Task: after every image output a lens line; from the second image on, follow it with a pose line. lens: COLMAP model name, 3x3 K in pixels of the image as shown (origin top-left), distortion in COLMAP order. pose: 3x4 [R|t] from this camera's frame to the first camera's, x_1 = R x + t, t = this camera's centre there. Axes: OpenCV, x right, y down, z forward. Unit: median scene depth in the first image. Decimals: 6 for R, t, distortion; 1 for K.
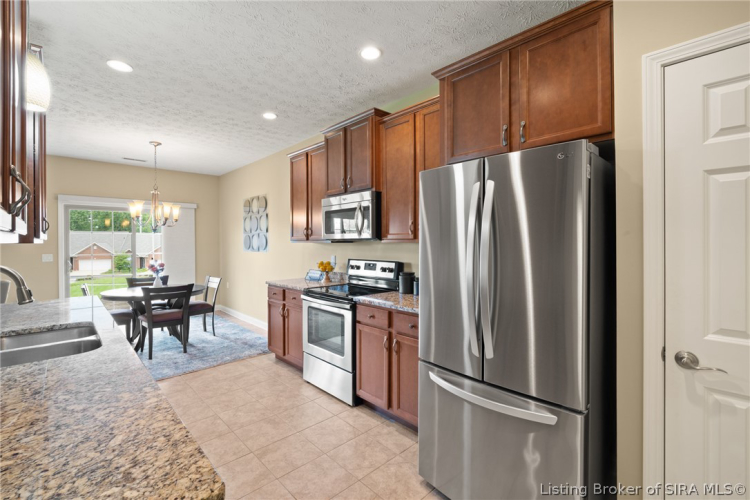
lens RADIAL K [[331.6, 0, 374.1], [0, 331.6, 242.2], [0, 0, 1]] dist [-0.004565, 0.000039]
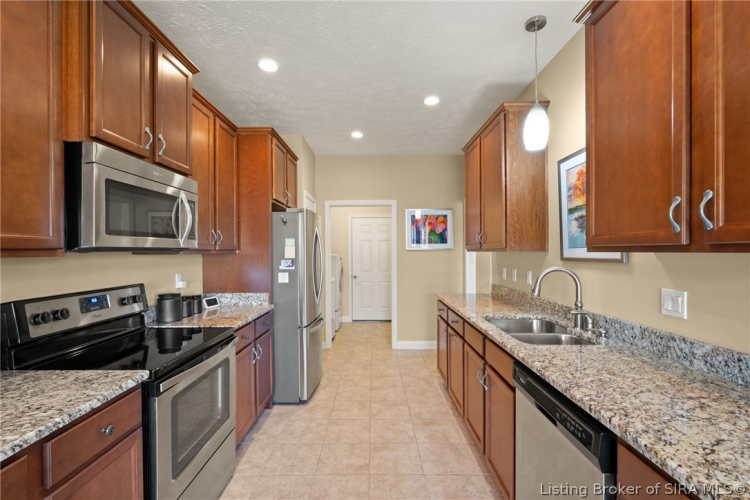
lens RADIAL K [[331.6, 0, 371.1], [0, 331.6, 250.9], [0, 0, 1]] dist [-0.004565, 0.000039]
pose [[-0.718457, 0.007231, 0.695534, -0.864524], [0.009086, 0.999958, -0.001011, -0.002996], [-0.695512, 0.005594, -0.718493, 1.397607]]
